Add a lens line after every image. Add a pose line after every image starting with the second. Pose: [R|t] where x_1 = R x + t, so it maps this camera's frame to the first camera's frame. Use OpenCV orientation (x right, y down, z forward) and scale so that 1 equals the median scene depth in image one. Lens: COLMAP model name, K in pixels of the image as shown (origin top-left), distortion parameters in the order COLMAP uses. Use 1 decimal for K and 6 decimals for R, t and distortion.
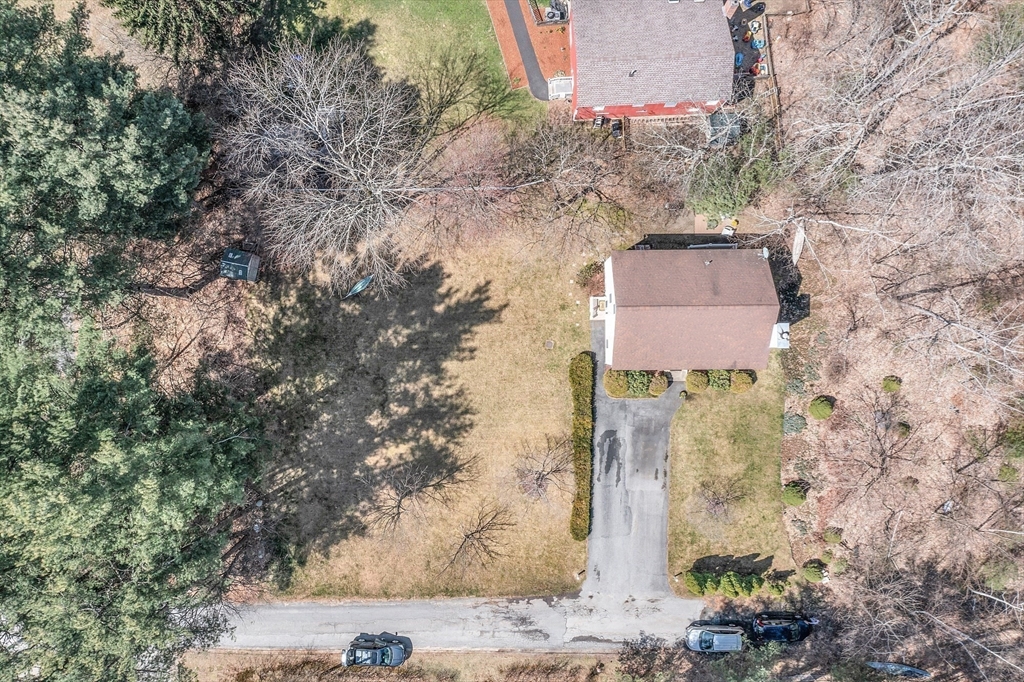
lens RADIAL K [[831.6, 0, 510.8], [0, 831.6, 340.9], [0, 0, 1]] dist [-0.011644, 0.002653]
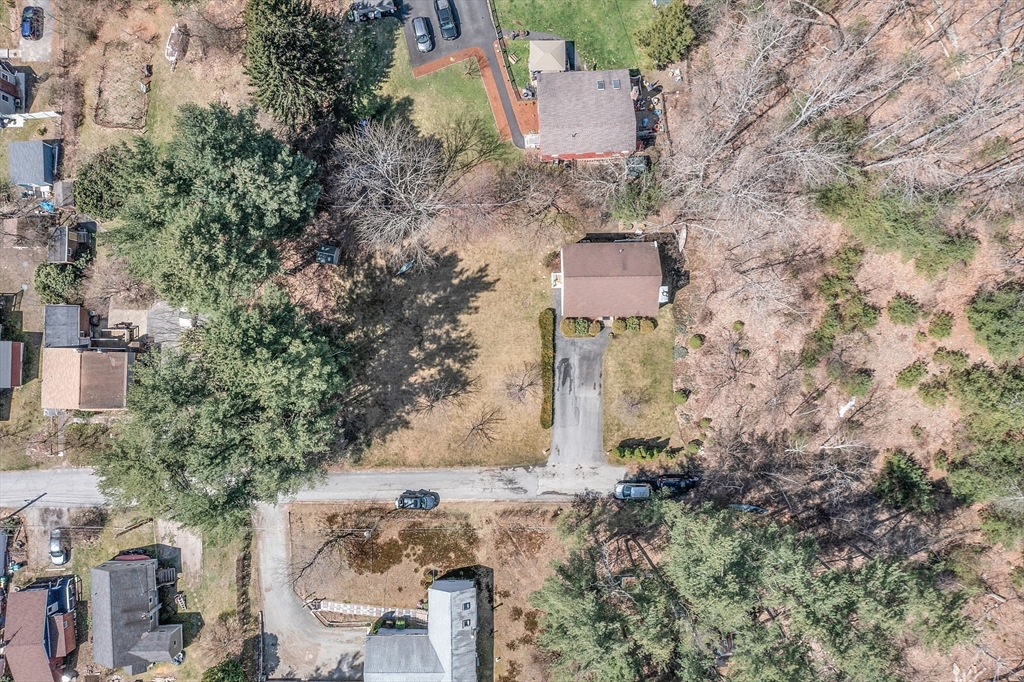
lens RADIAL K [[831.6, 0, 513.3], [0, 831.6, 342.7], [0, 0, 1]] dist [-0.011644, 0.002653]
pose [[0.999979, -0.005704, 0.003203, 0.016758], [0.005698, 0.999982, 0.001977, 0.074496], [-0.003214, -0.001959, 0.999993, -0.572141]]
